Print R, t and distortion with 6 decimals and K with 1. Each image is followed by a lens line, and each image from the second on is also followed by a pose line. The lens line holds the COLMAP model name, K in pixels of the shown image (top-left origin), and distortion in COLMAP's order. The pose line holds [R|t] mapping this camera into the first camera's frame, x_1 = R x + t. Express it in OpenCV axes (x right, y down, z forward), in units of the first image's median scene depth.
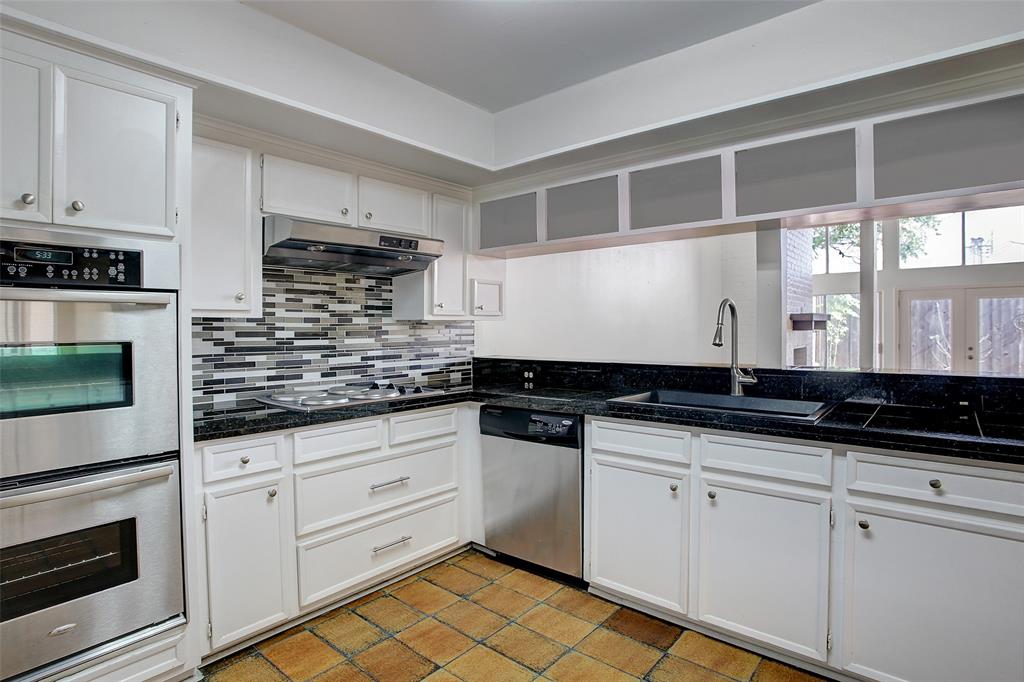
lens RADIAL K [[541.0, 0, 511.6], [0, 541.0, 333.3], [0, 0, 1]] dist [-0.031424, 0.001662]
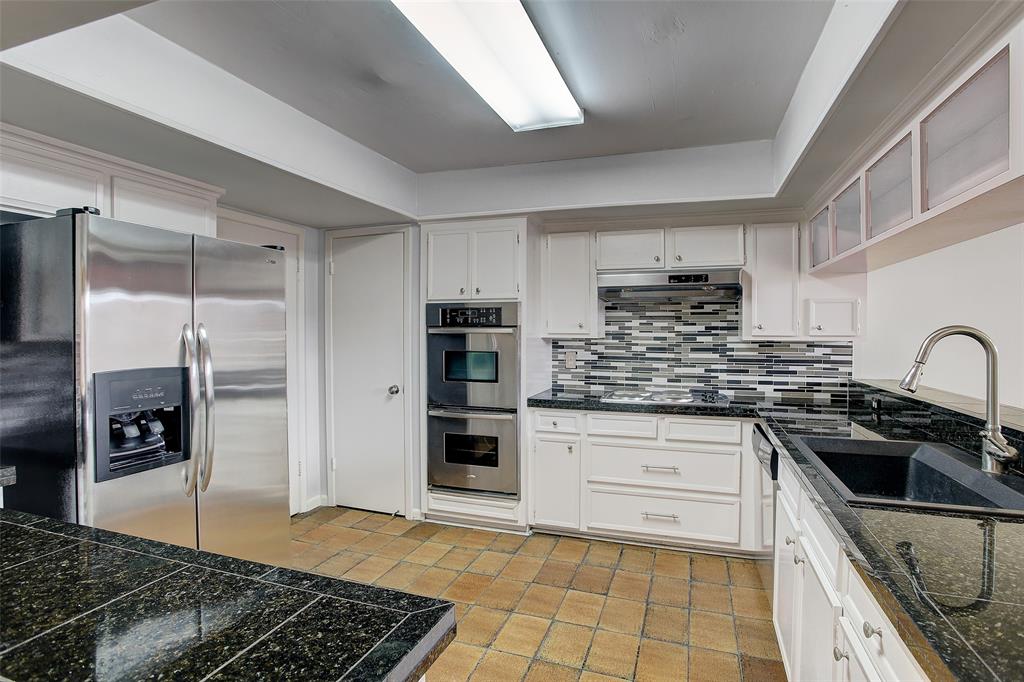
lens RADIAL K [[500.9, 0, 512.3], [0, 500.9, 333.3], [0, 0, 1]] dist [-0.048280, 0.018623]
pose [[0.367727, 0.014236, -0.929825, 0.644894], [-0.014979, 0.999844, 0.009385, -0.043575], [0.929813, 0.010477, 0.367883, 0.197343]]
